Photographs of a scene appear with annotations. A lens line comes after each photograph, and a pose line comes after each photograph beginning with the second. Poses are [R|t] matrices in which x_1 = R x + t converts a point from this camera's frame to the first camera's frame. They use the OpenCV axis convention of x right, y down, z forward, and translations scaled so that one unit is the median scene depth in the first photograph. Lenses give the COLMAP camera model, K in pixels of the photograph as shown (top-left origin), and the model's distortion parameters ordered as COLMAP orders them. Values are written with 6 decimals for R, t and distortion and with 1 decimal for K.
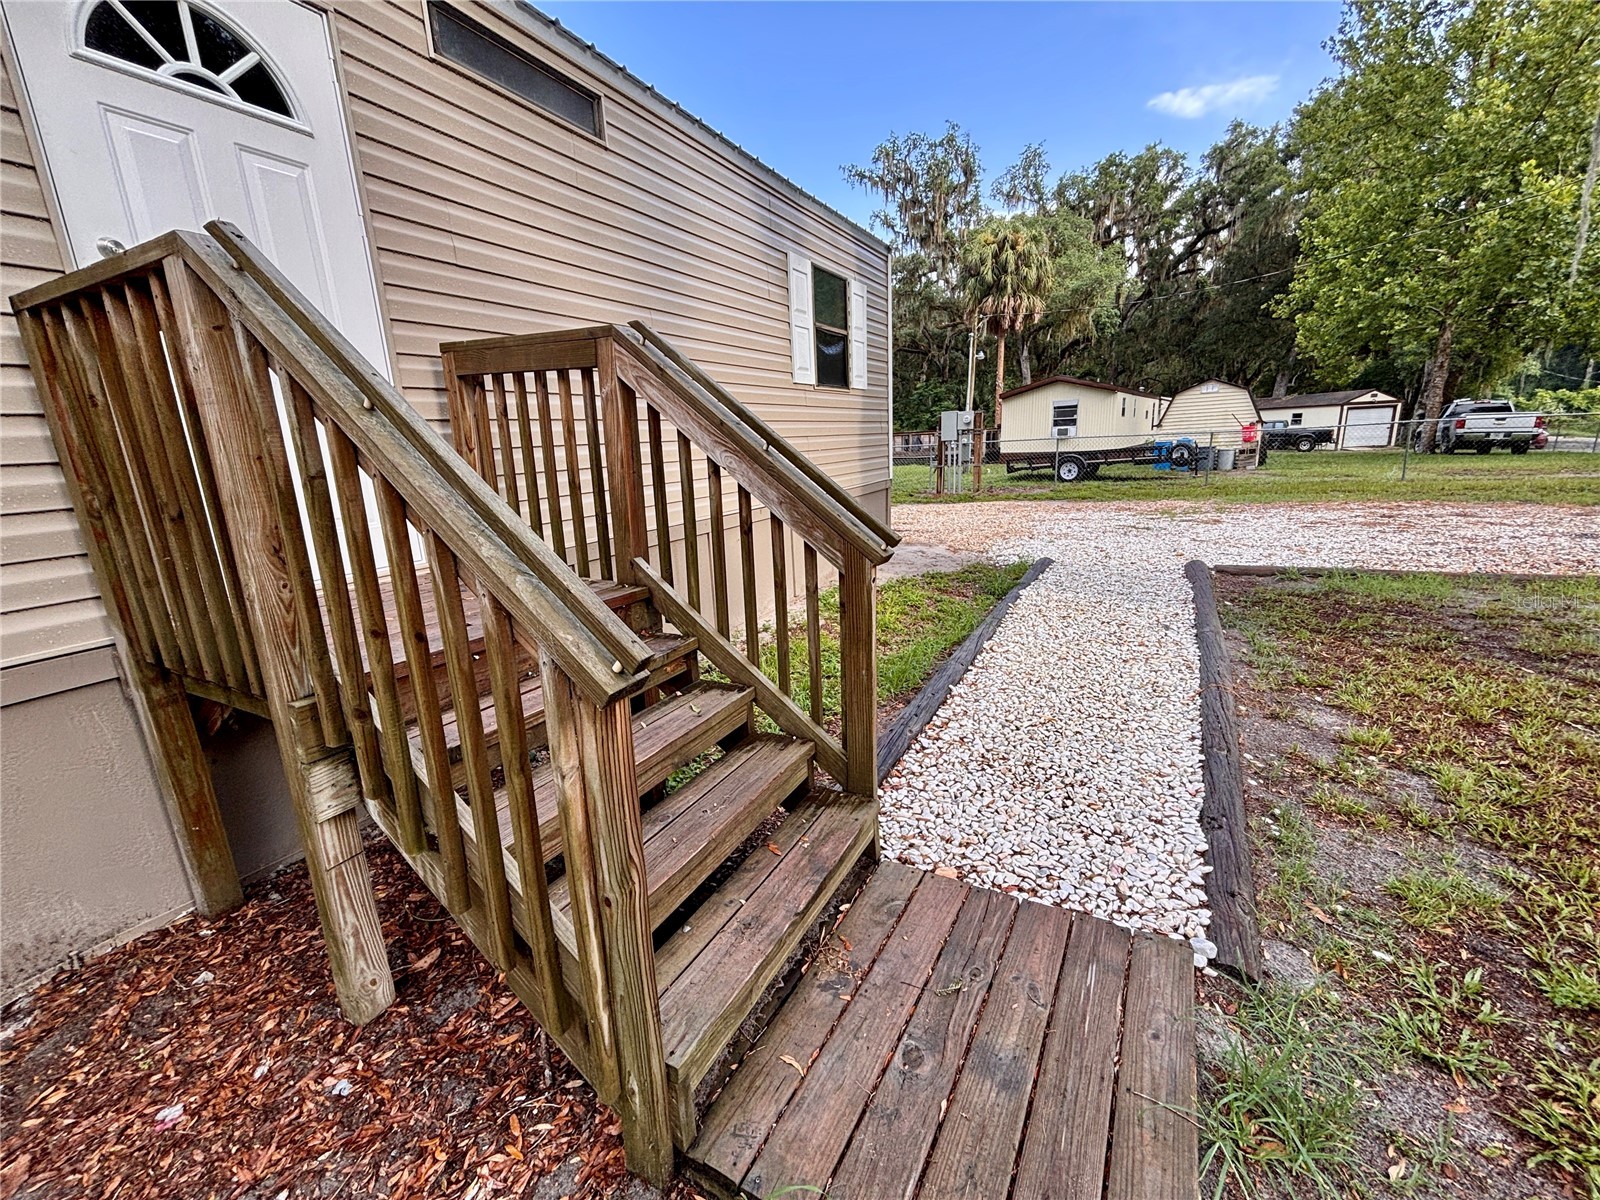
lens RADIAL K [[649.5, 0, 800.0], [0, 649.5, 600.5], [0, 0, 1]] dist [0.009279, -0.002639]
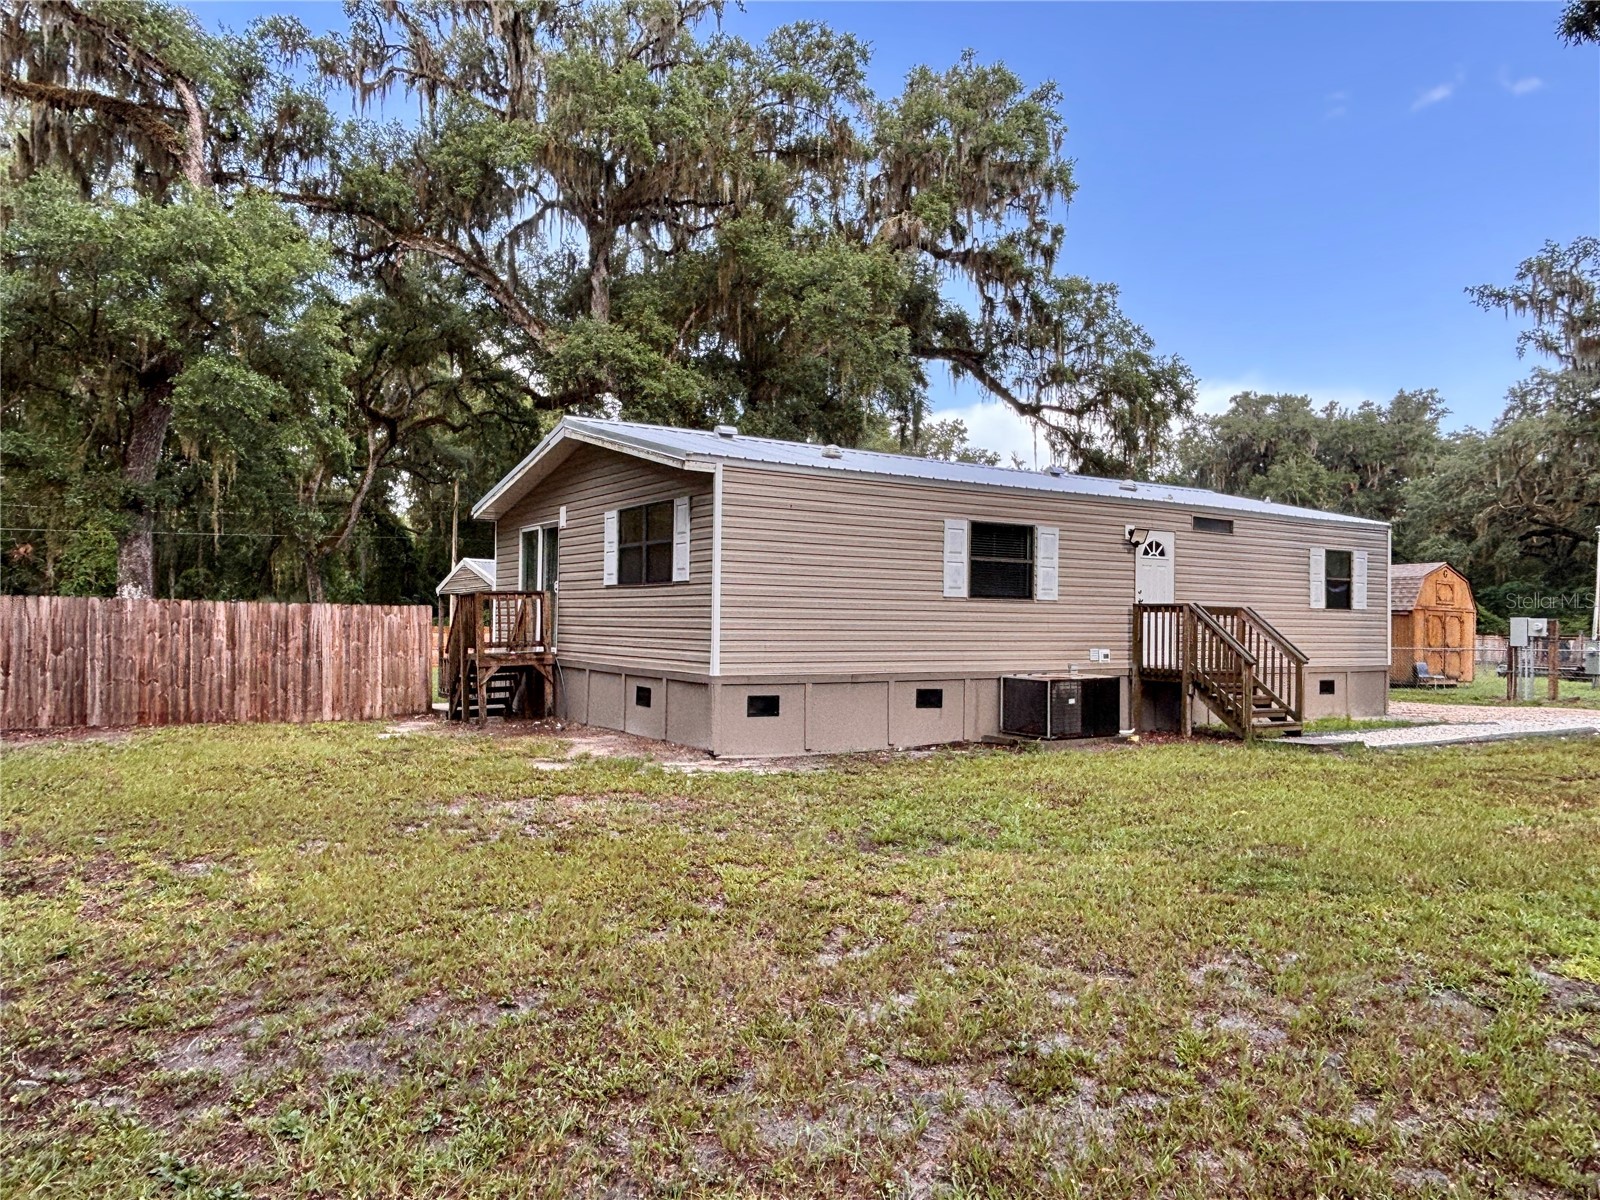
lens RADIAL K [[1111.5, 0, 801.0], [0, 1111.5, 605.1], [0, 0, 1]] dist [0.033167, -0.051422]
pose [[0.871010, 0.044458, -0.489250, 0.248571], [-0.167636, 0.963019, -0.210934, 0.514843], [0.461779, 0.265742, 0.846251, -2.116886]]
